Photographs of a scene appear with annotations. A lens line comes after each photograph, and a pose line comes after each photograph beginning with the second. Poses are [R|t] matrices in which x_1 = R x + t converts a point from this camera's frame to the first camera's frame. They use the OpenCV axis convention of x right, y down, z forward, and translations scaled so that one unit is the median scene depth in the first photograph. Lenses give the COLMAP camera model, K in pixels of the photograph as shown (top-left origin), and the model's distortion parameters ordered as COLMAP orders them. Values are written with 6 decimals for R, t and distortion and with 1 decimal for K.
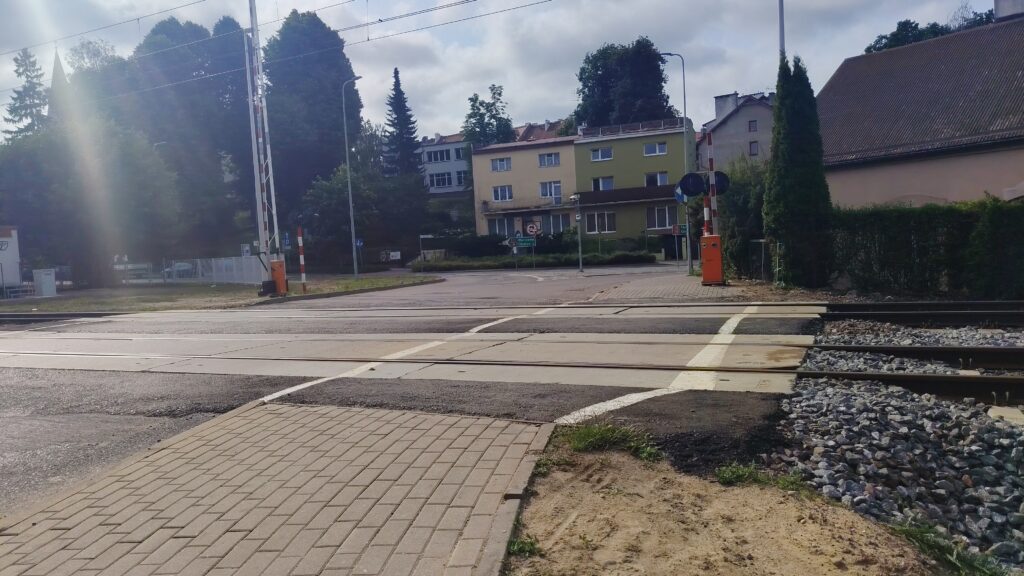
lens RADIAL K [[673.8, 0, 512.0], [0, 673.8, 288.0], [0, 0, 1]] dist [0.042654, -0.000459]
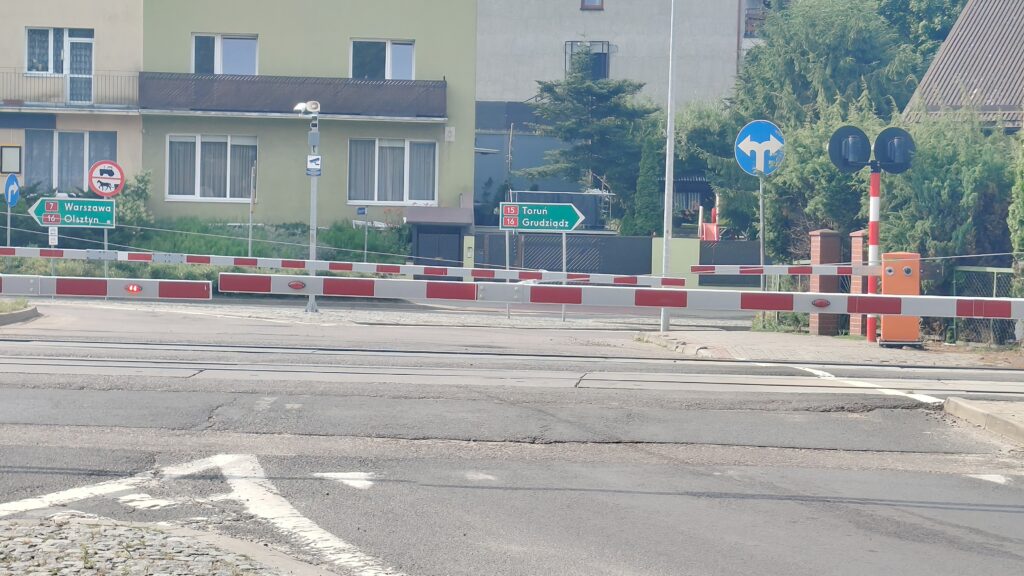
lens RADIAL K [[2475.7, 0, 512.0], [0, 2475.7, 288.0], [0, 0, 1]] dist [0.091938, 0.416216]
pose [[0.921666, 0.071154, 0.381404, -0.191853], [-0.054328, 0.997023, -0.054718, 0.019105], [-0.384162, 0.029711, 0.922787, -0.175335]]
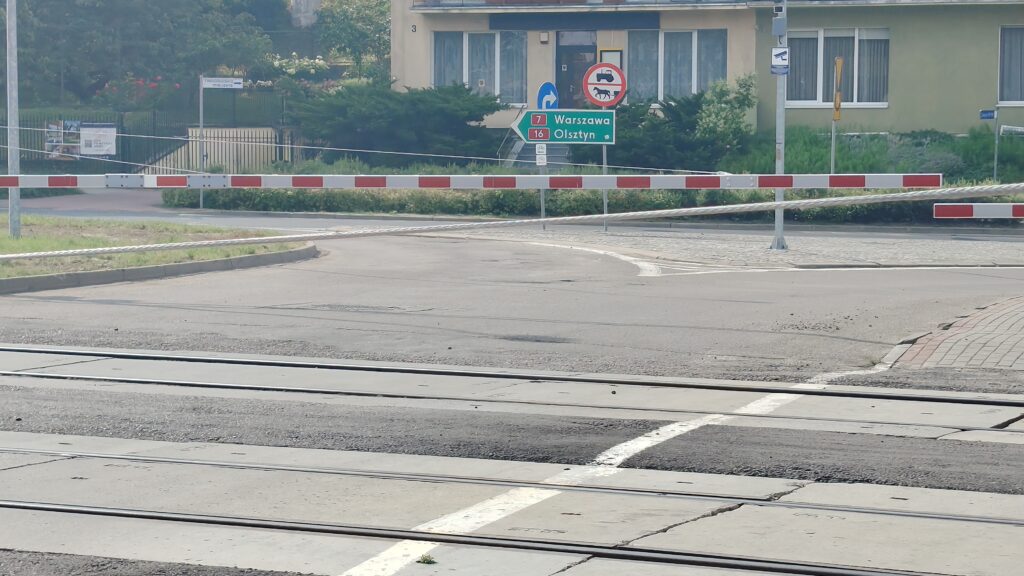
lens RADIAL K [[2475.7, 0, 512.0], [0, 2475.7, 288.0], [0, 0, 1]] dist [0.091938, 0.416216]
pose [[0.997947, 0.060647, 0.020585, -0.019392], [-0.060776, 0.998135, 0.005674, -0.003772], [-0.020202, -0.006914, 0.999772, -0.033929]]
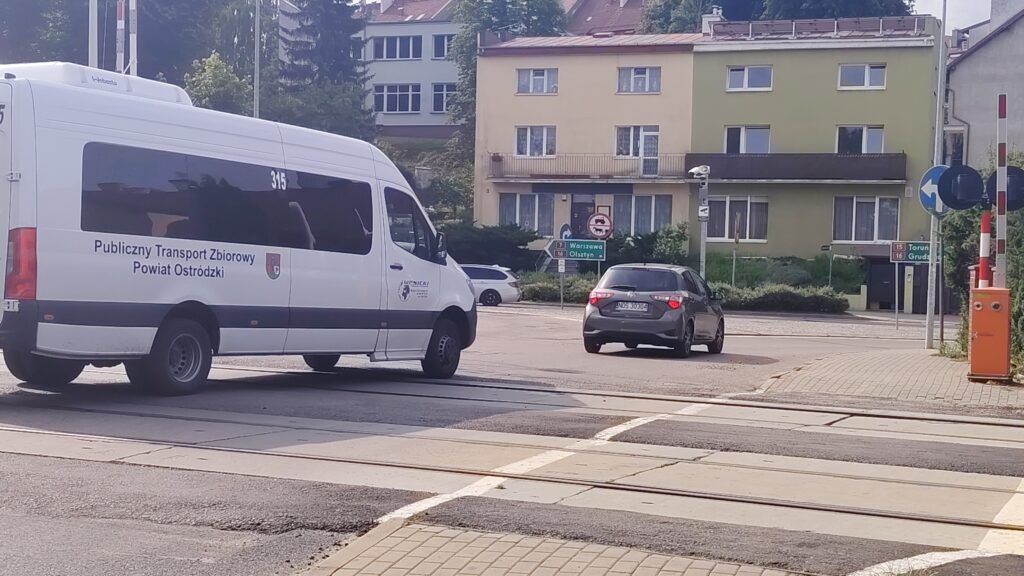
lens RADIAL K [[1473.0, 0, 512.0], [0, 1473.0, 288.0], [0, 0, 1]] dist [0.085957, -0.071341]
pose [[0.996674, 0.081460, -0.002277, -0.020456], [-0.081491, 0.996162, -0.031938, -0.002679], [-0.000333, 0.032017, 0.999487, -0.042242]]
